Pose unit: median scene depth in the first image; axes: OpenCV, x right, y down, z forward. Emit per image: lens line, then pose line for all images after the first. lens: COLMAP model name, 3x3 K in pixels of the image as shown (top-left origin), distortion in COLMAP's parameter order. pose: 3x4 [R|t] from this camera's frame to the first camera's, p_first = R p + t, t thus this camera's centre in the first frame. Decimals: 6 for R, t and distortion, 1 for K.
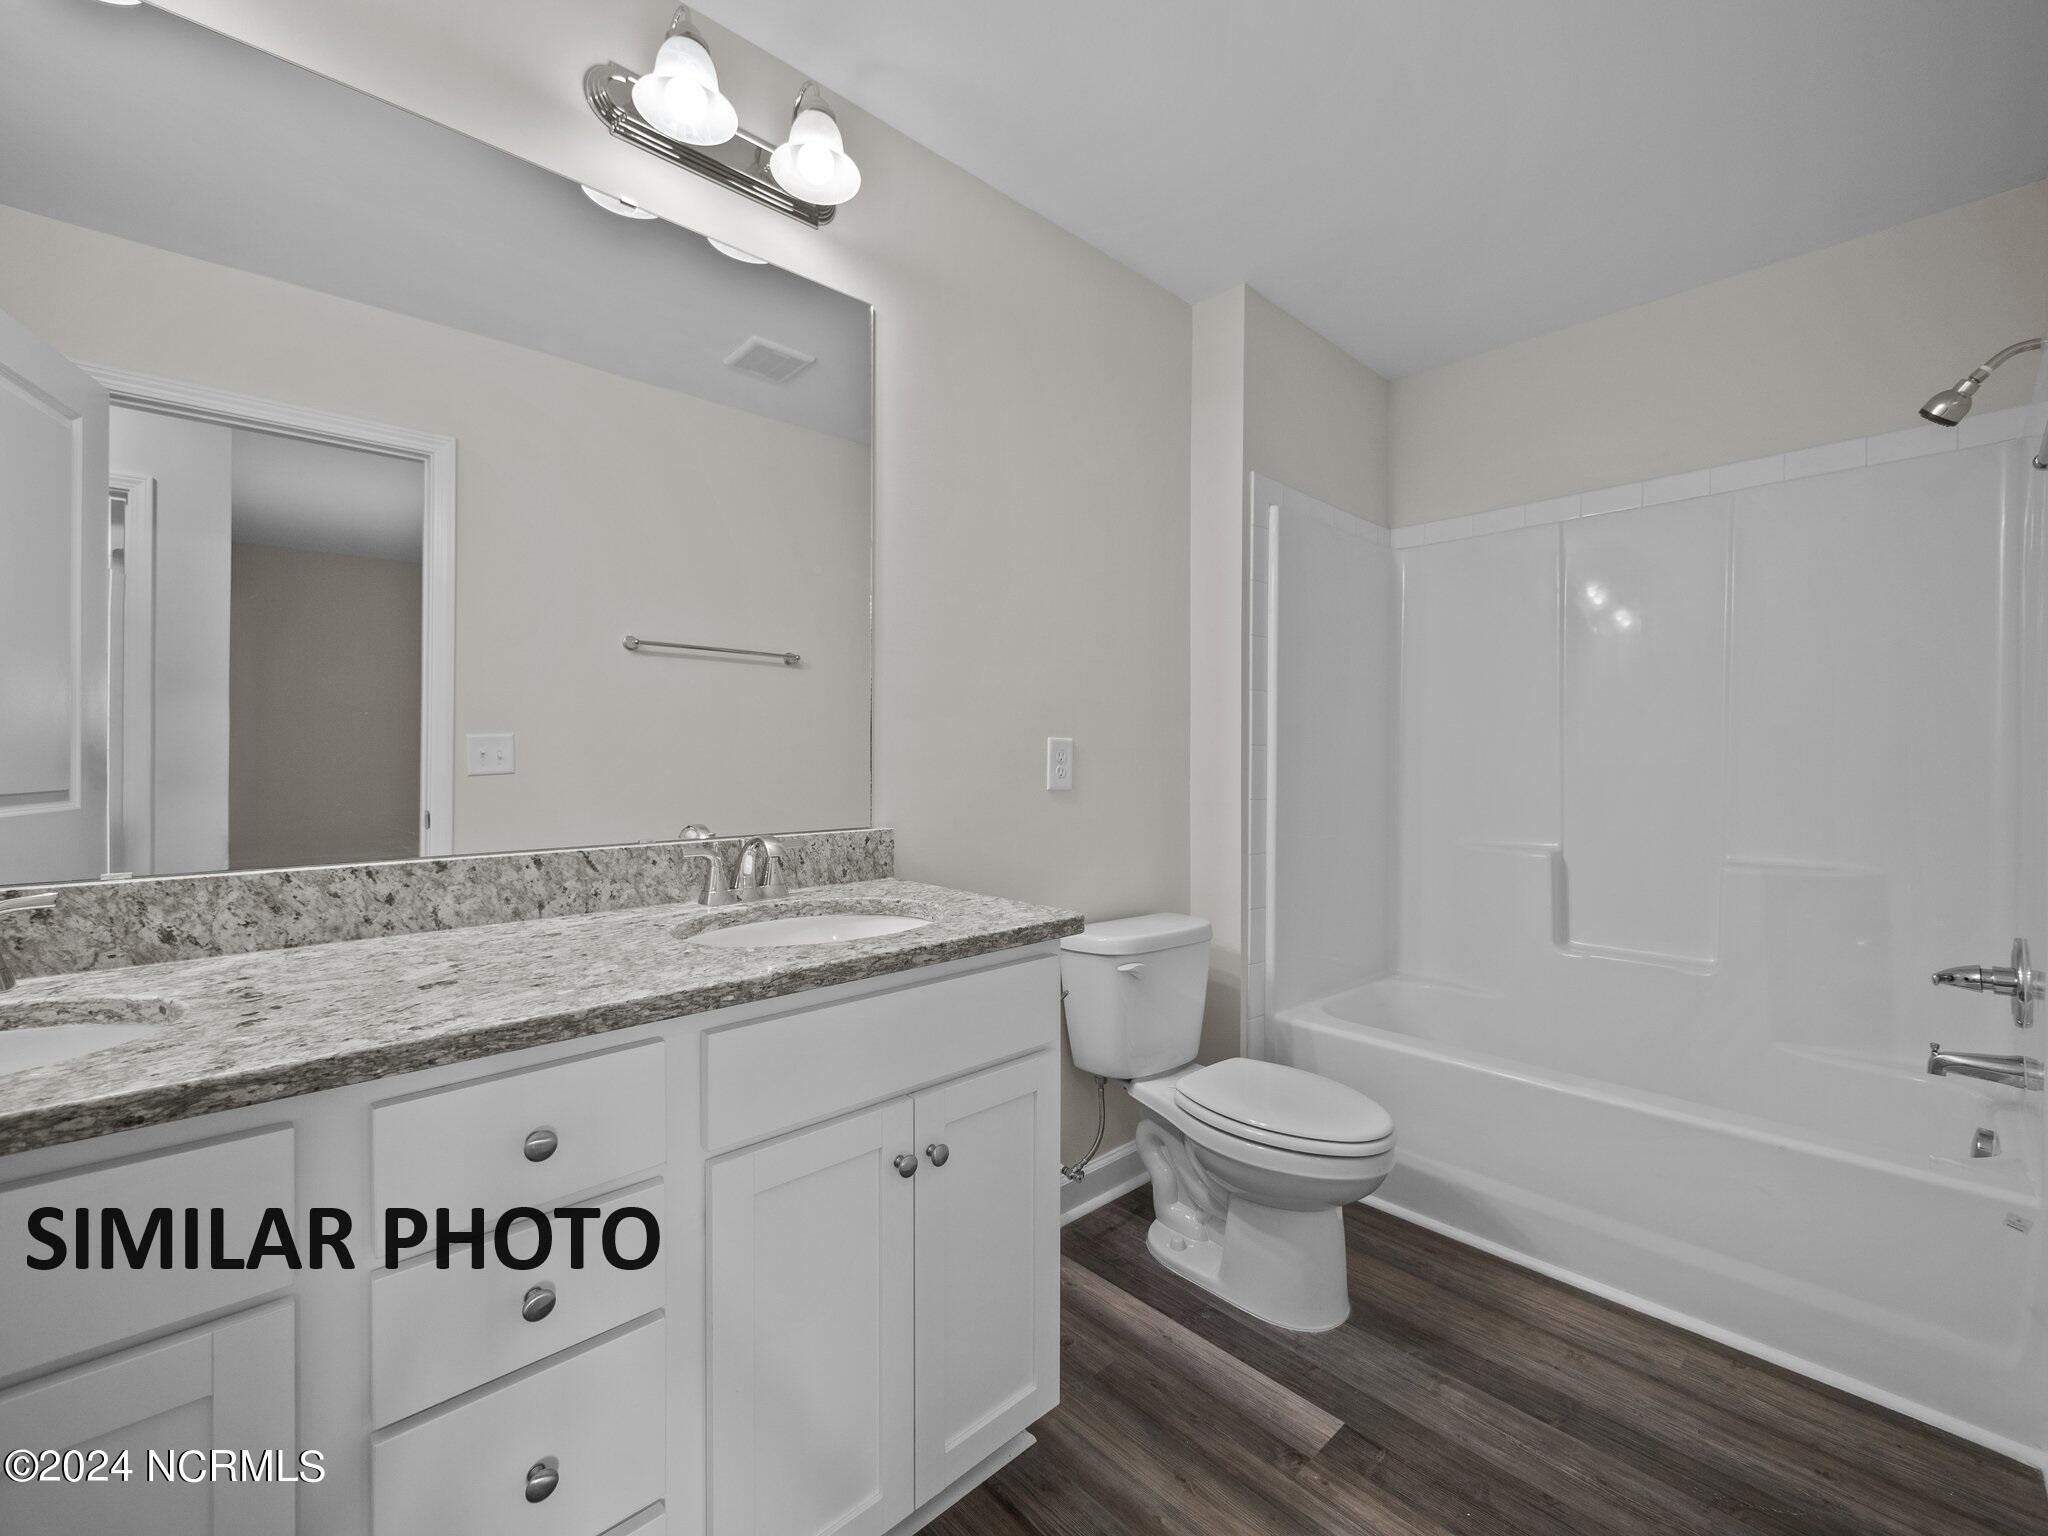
lens RADIAL K [[857.6, 0, 1022.6], [0, 857.6, 761.6], [0, 0, 1]] dist [-0.002324, -0.000081]
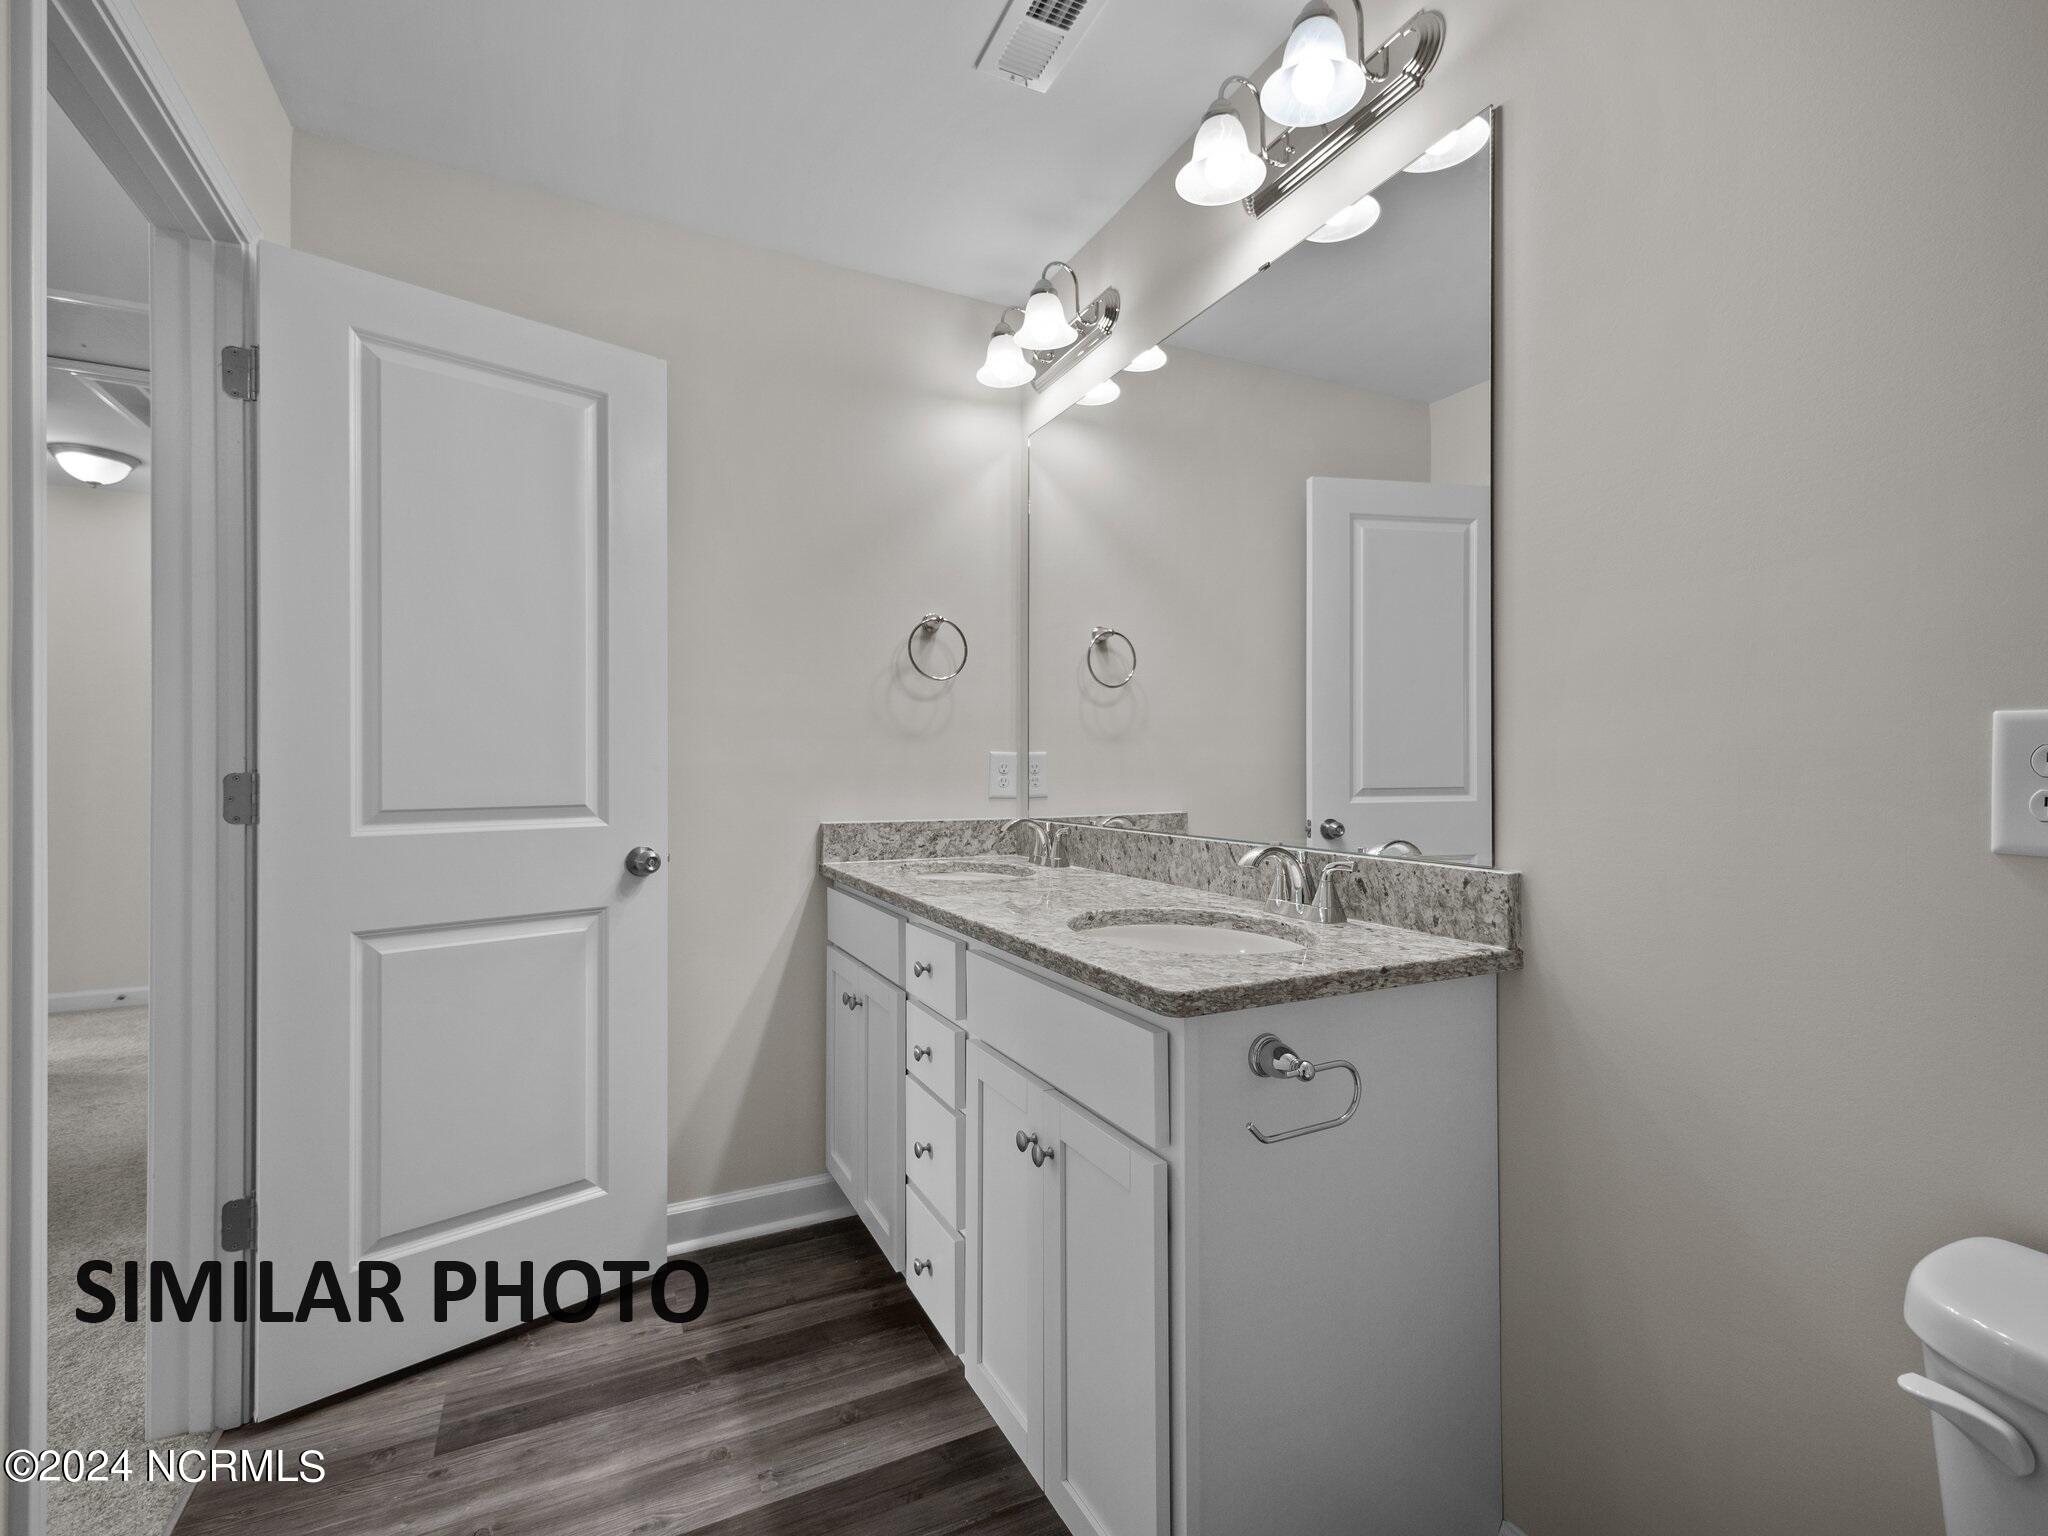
lens RADIAL K [[954.3, 0, 1023.9], [0, 954.3, 763.1], [0, 0, 1]] dist [-0.000367, -0.000019]
pose [[-0.275943, 0.000675, -0.961174, 0.890350], [-0.003387, 0.999993, 0.001675, -0.009375], [0.961168, 0.003718, -0.275939, 1.145215]]
